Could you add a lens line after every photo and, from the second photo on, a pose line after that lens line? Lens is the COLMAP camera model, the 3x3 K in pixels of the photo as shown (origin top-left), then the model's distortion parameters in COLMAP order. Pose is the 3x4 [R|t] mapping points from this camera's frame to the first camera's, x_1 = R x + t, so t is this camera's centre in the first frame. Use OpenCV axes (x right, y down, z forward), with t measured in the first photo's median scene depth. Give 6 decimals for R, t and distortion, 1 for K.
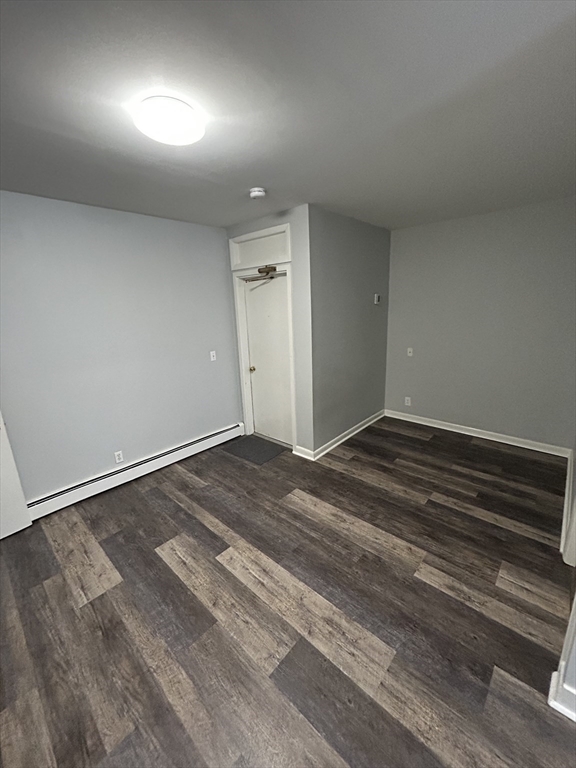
lens RADIAL K [[311.5, 0, 290.2], [0, 311.5, 383.3], [0, 0, 1]] dist [0.001557, 0.000127]
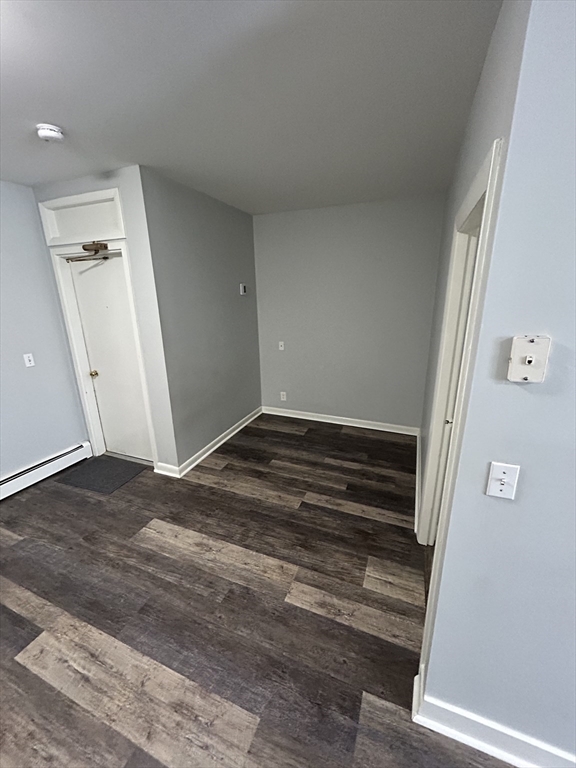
lens RADIAL K [[311.5, 0, 287.8], [0, 311.5, 384.9], [0, 0, 1]] dist [0.001557, 0.000127]
pose [[0.941074, -0.074642, 0.329860, 0.116807], [0.065144, 0.997083, 0.039773, -0.025659], [-0.331867, -0.015941, 0.943192, 0.123640]]
